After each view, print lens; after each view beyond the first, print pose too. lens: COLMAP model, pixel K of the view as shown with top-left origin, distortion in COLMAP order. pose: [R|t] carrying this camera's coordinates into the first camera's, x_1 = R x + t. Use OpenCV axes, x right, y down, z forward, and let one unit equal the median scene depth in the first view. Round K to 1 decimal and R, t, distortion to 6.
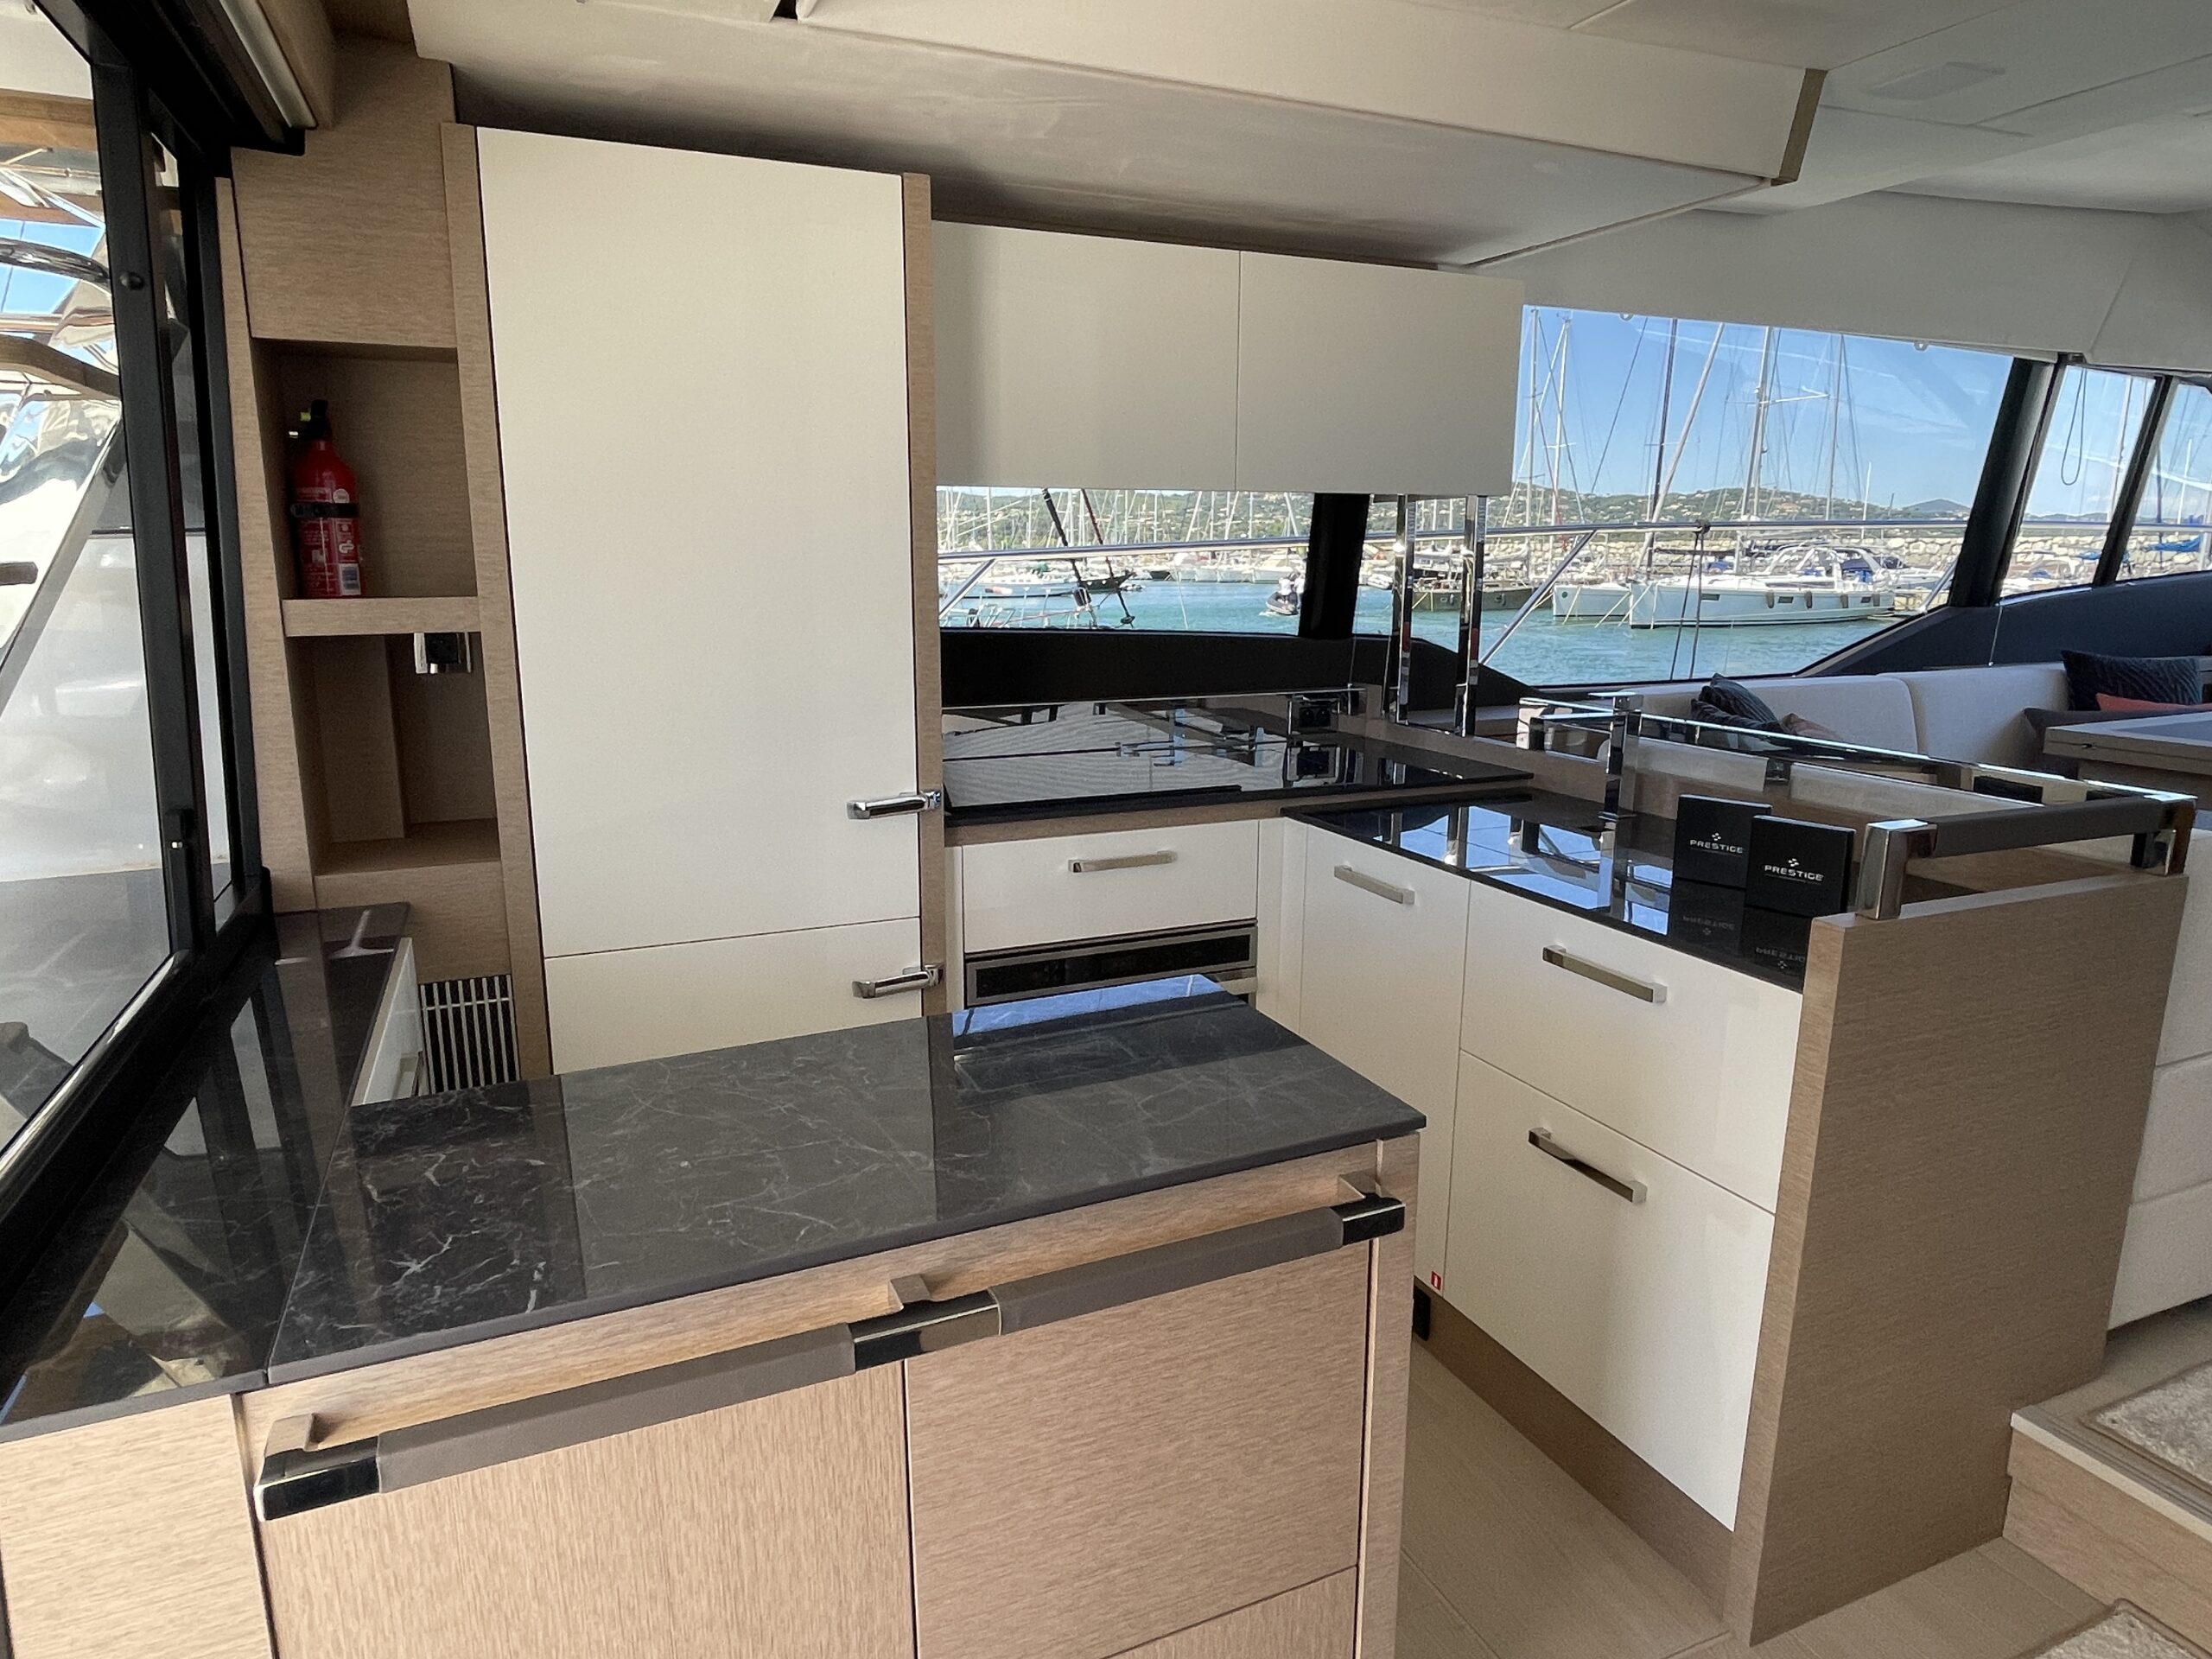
lens RADIAL K [[1306.5, 0, 1100.6], [0, 1306.5, 815.4], [0, 0, 1]] dist [0.022023, -0.006403]
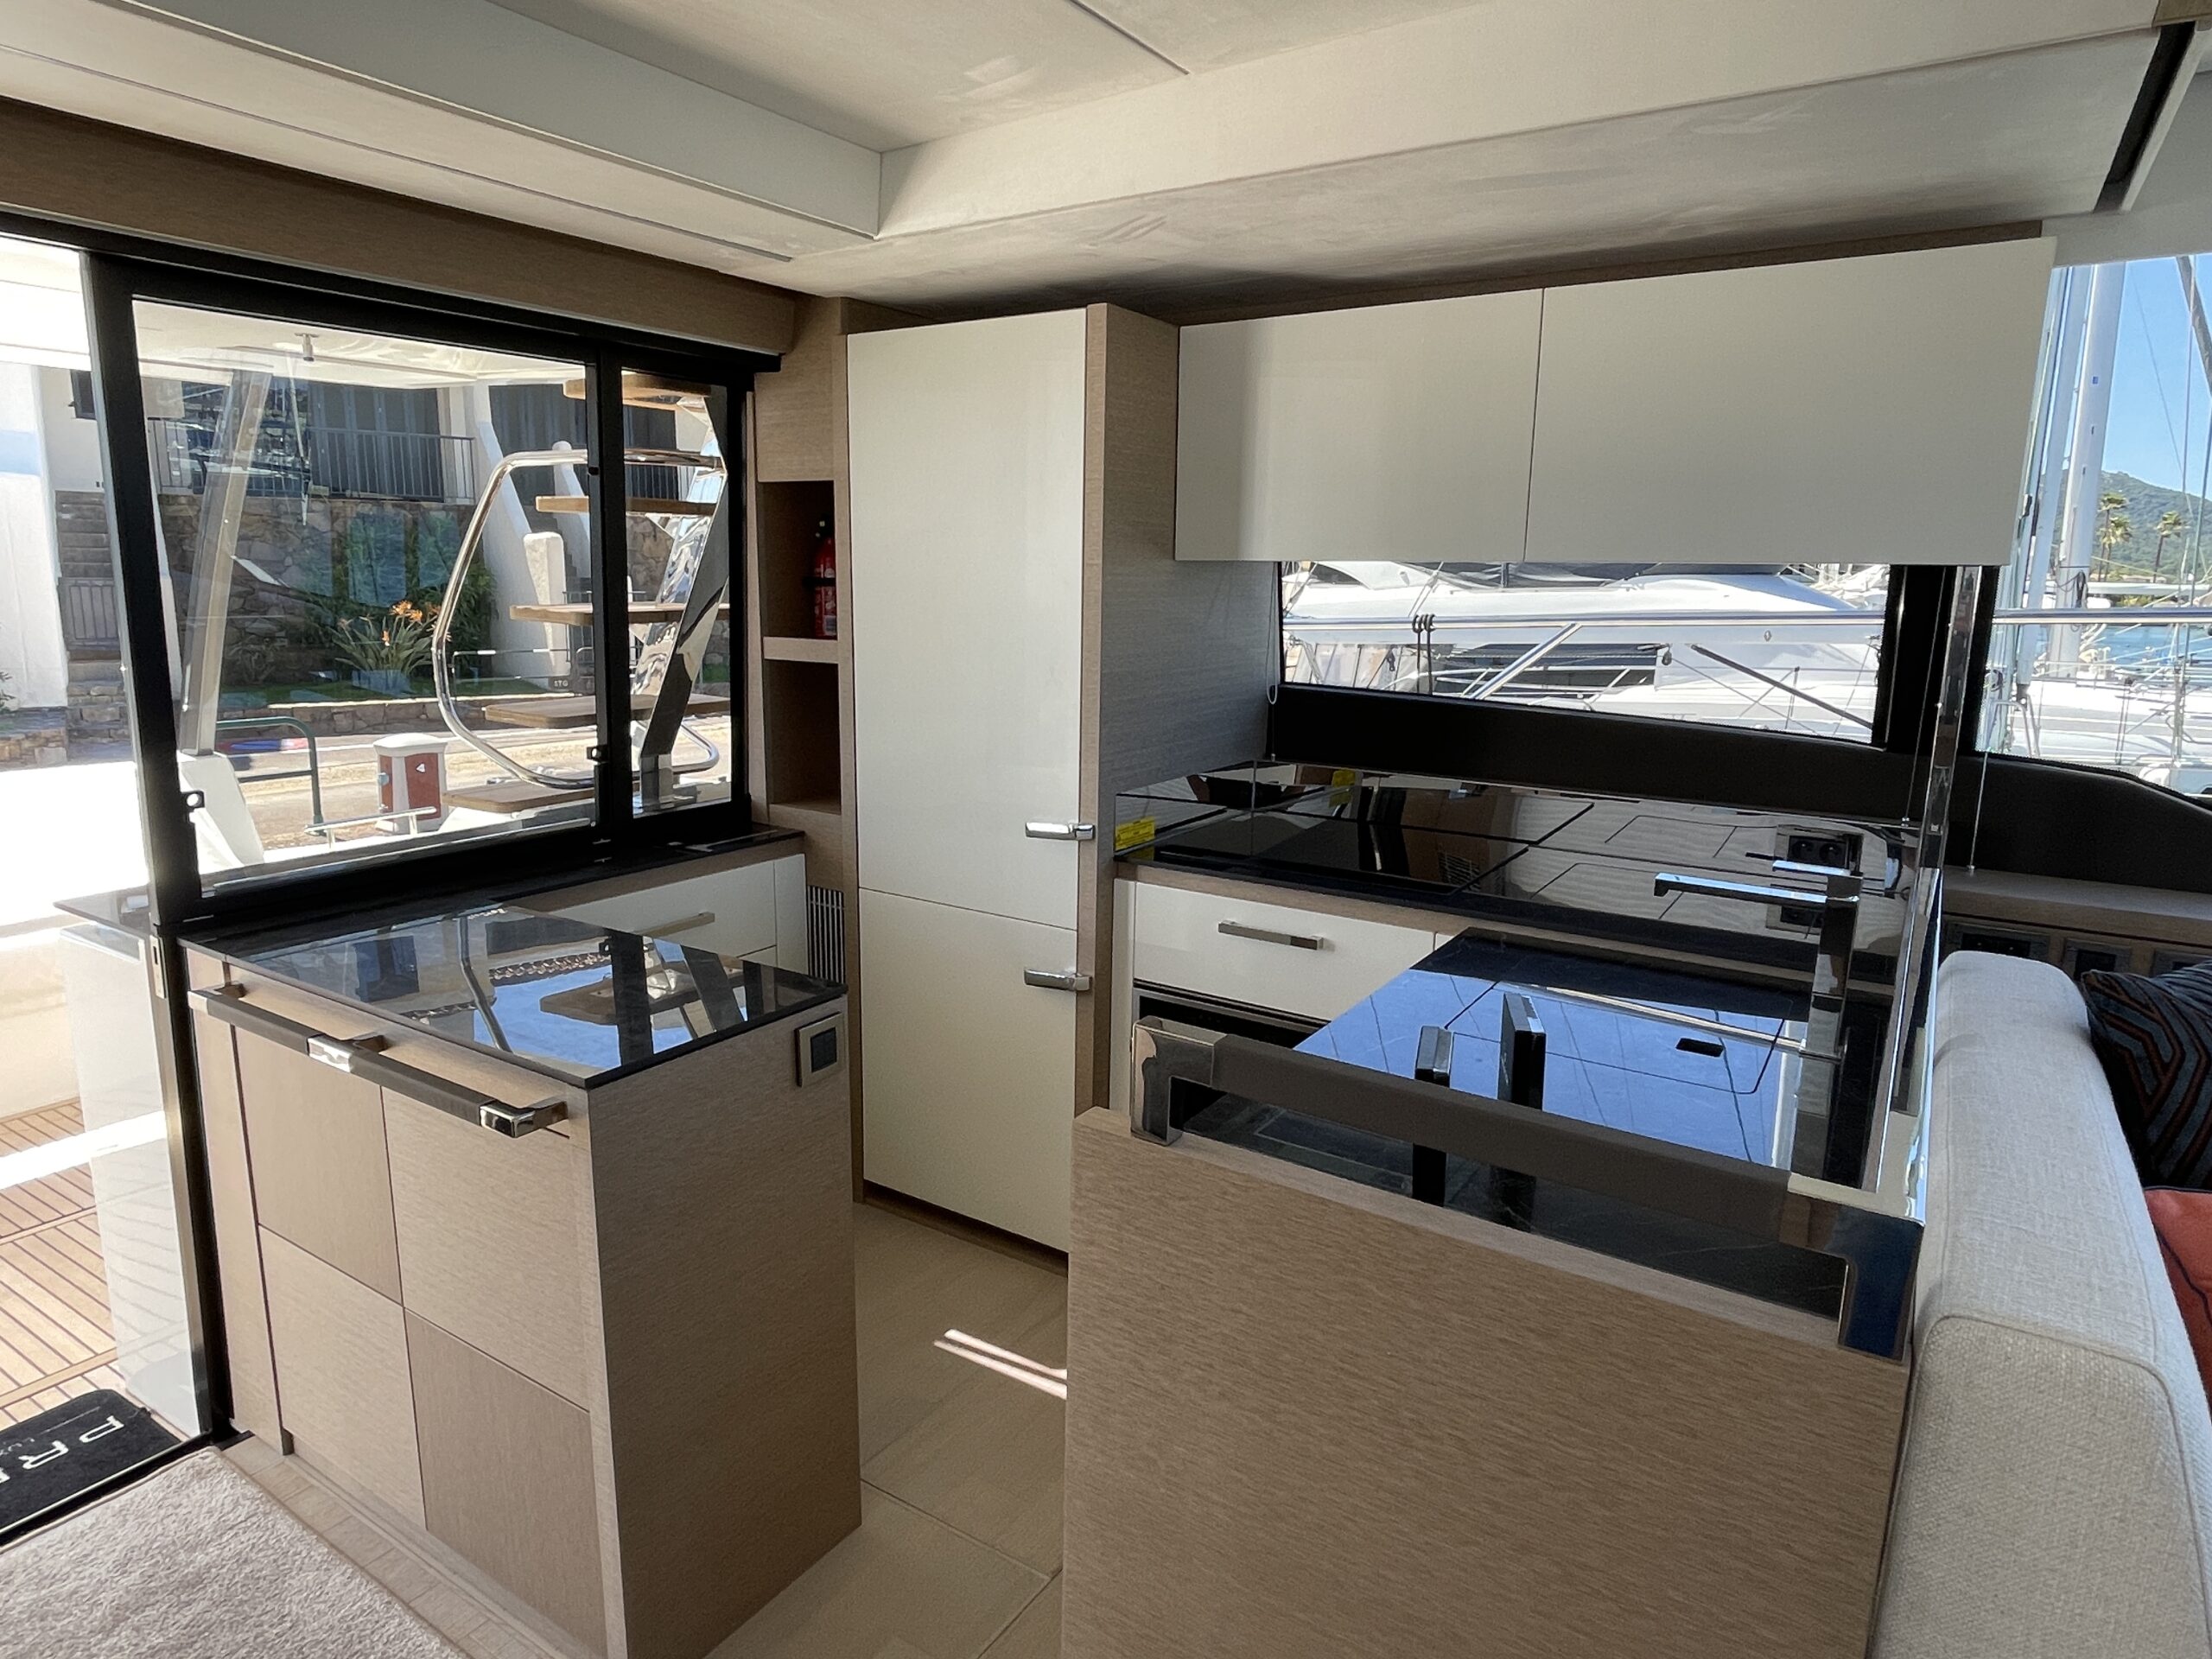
lens RADIAL K [[1306.5, 0, 1102.1], [0, 1306.5, 827.3], [0, 0, 1]] dist [0.022023, -0.006403]
pose [[0.555327, 0.165448, -0.815009, 0.709558], [-0.180740, 0.980597, 0.075911, -0.092007], [0.811755, 0.105150, 0.574455, 0.299155]]
